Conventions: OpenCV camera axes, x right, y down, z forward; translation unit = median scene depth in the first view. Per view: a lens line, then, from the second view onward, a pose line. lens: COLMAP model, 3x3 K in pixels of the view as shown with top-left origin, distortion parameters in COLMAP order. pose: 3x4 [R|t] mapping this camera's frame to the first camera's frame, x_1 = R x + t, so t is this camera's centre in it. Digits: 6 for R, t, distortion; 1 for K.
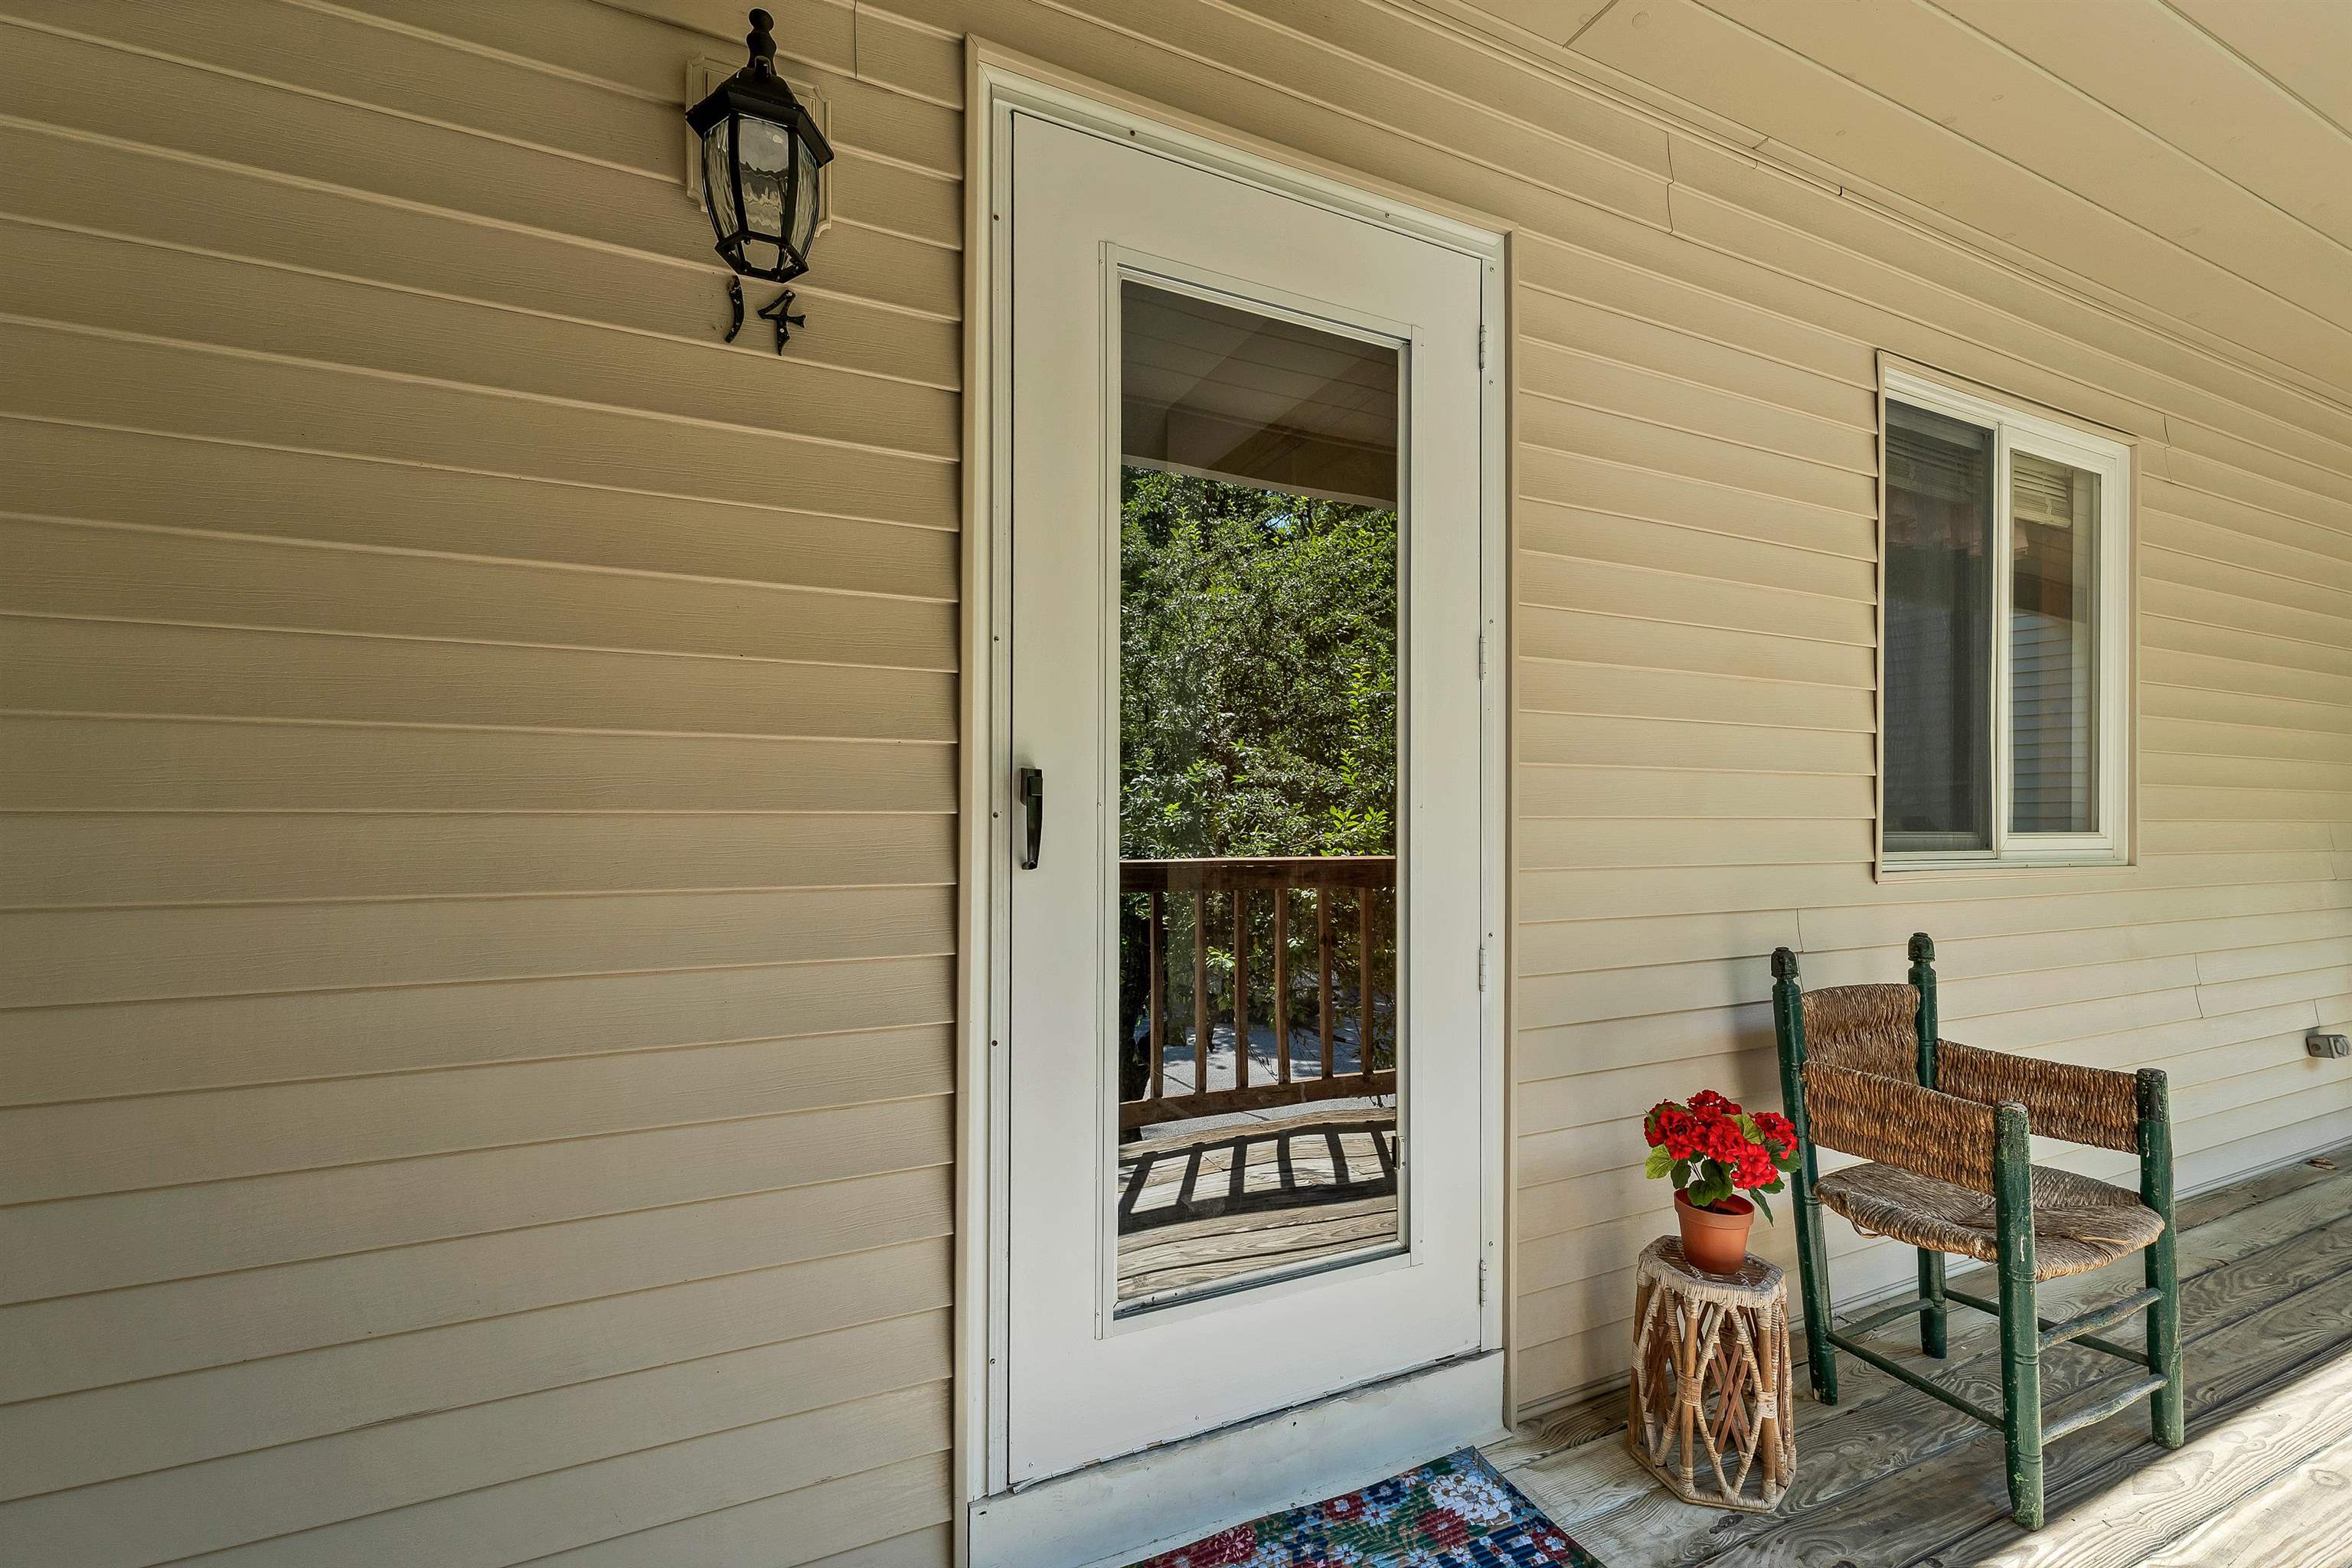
lens RADIAL K [[970.4, 0, 1179.3], [0, 970.4, 823.6], [0, 0, 1]] dist [-0.001130, -0.000075]
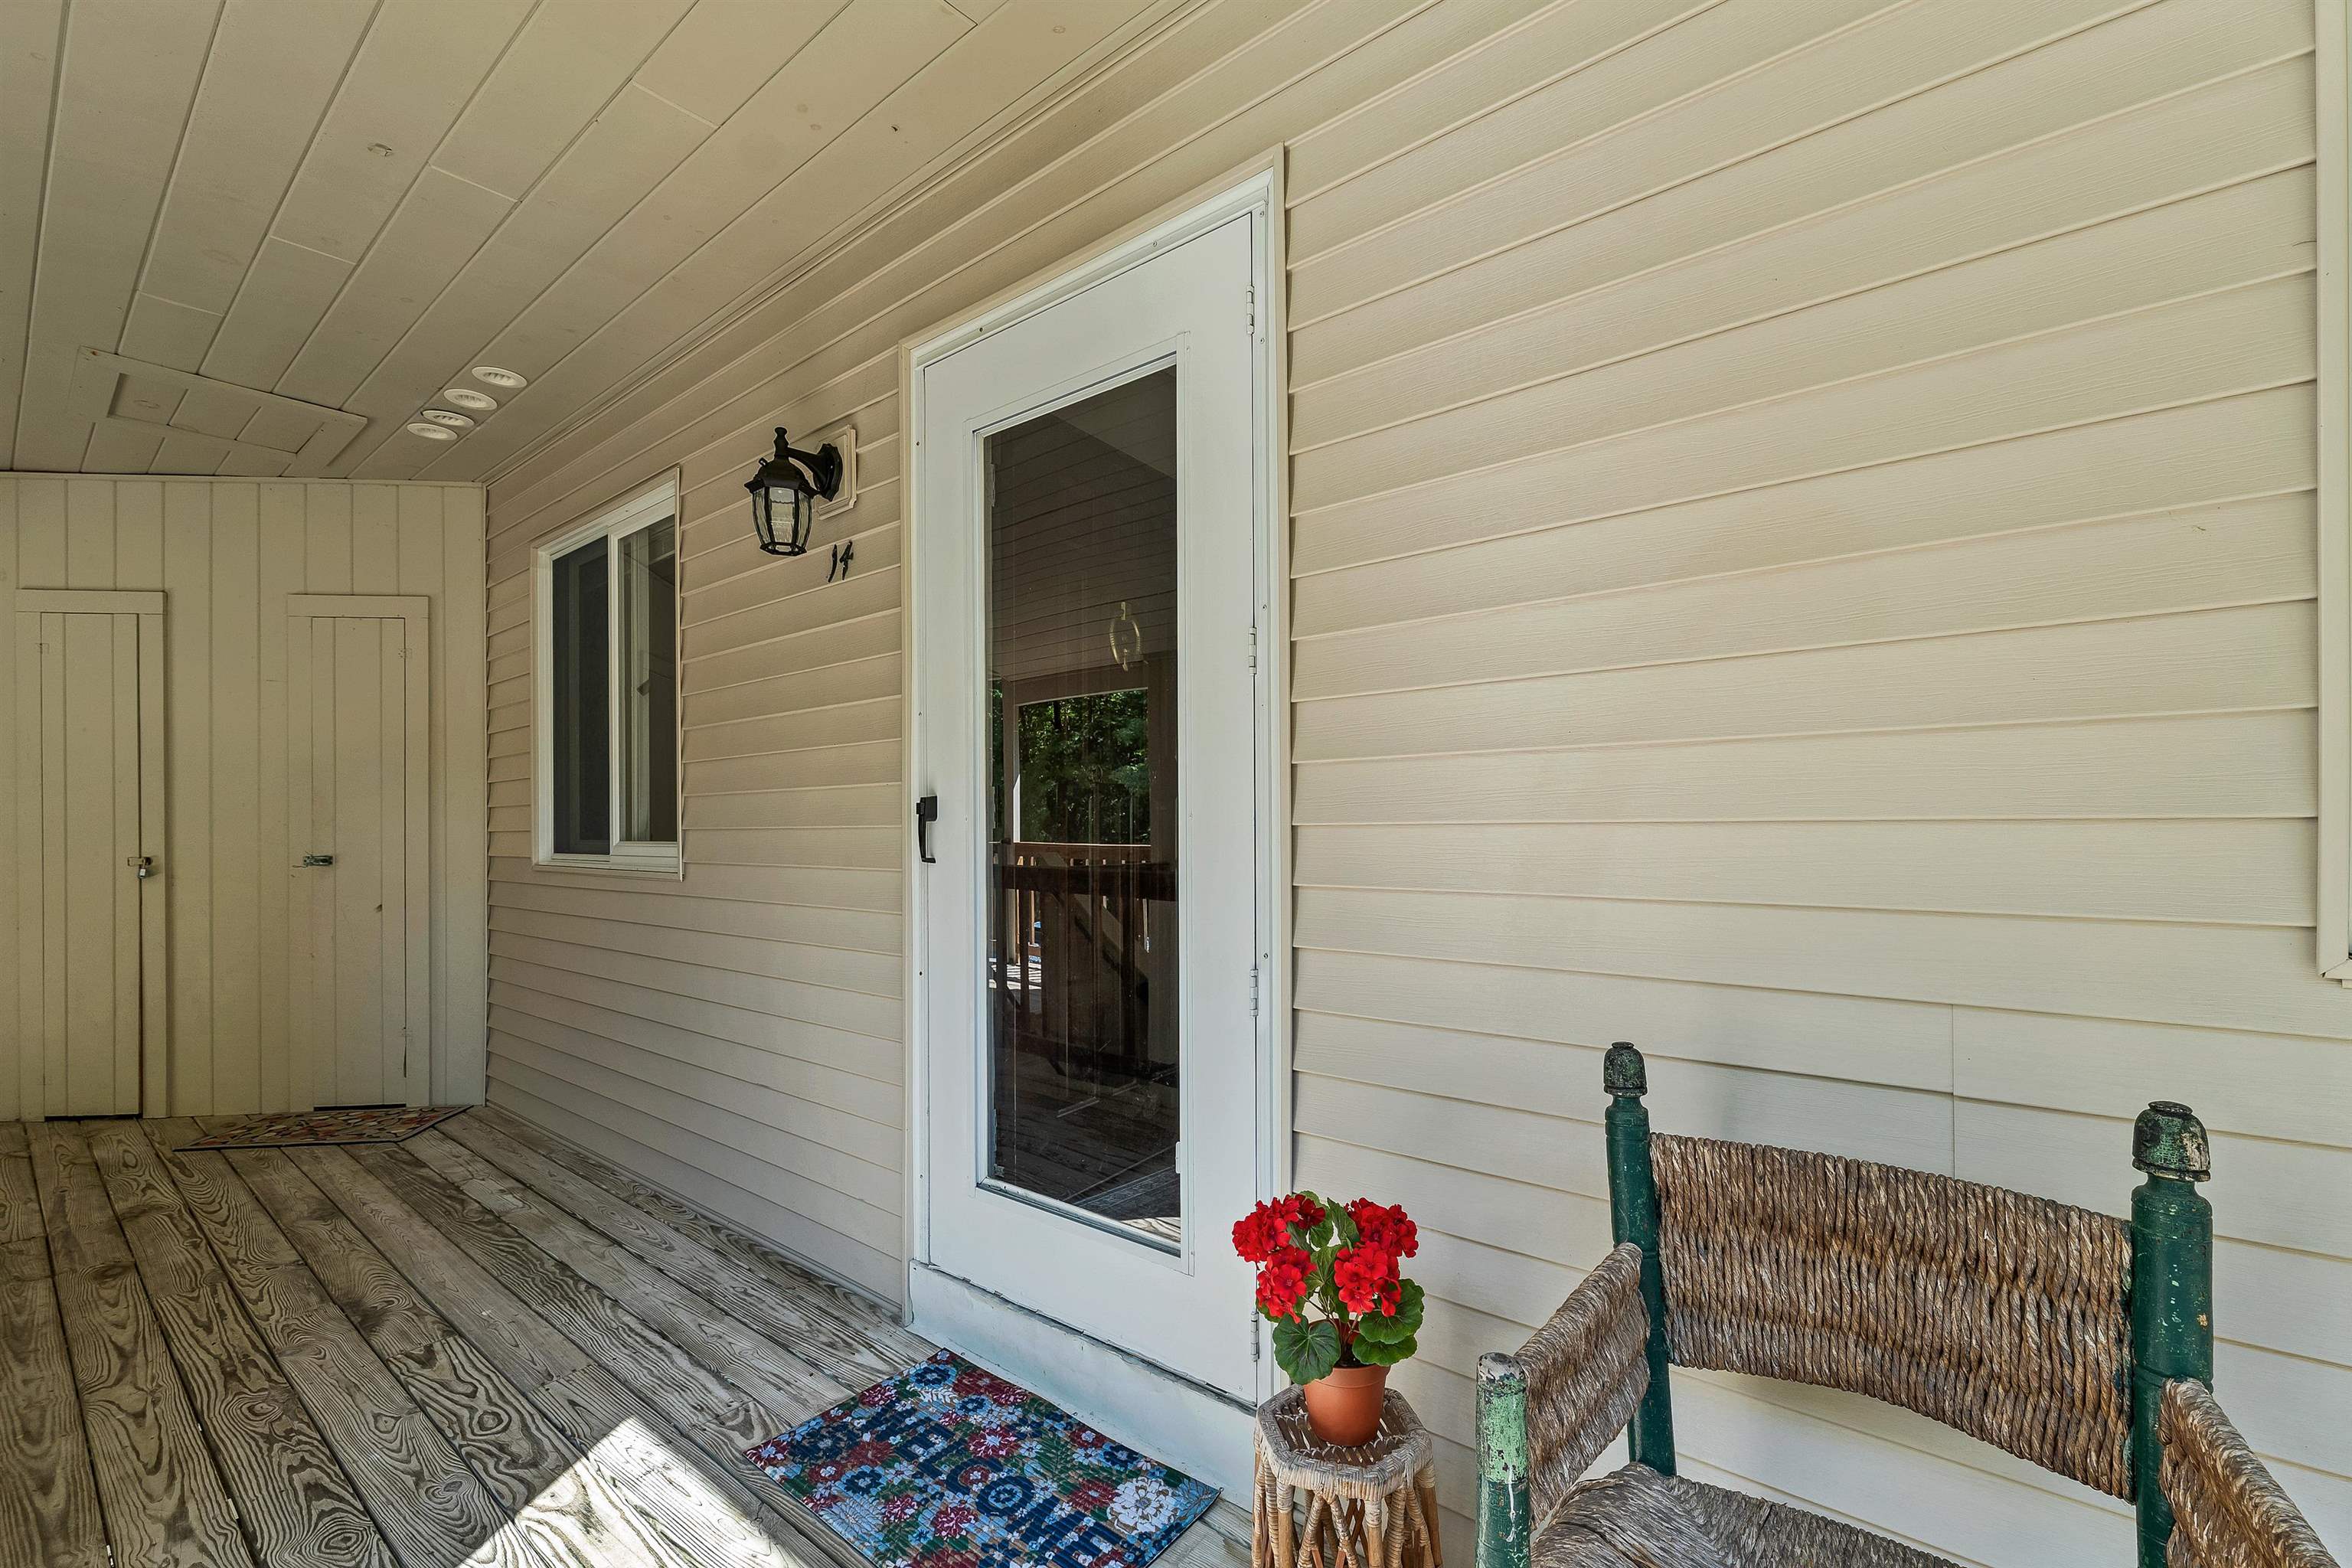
lens RADIAL K [[967.5, 0, 1176.9], [0, 967.5, 832.3], [0, 0, 1]] dist [-0.000597, -0.000098]
pose [[0.449902, 0.000798, -0.893078, 1.209993], [0.004415, 0.999985, 0.003118, -0.003125], [0.893067, -0.005346, 0.449892, 0.584509]]
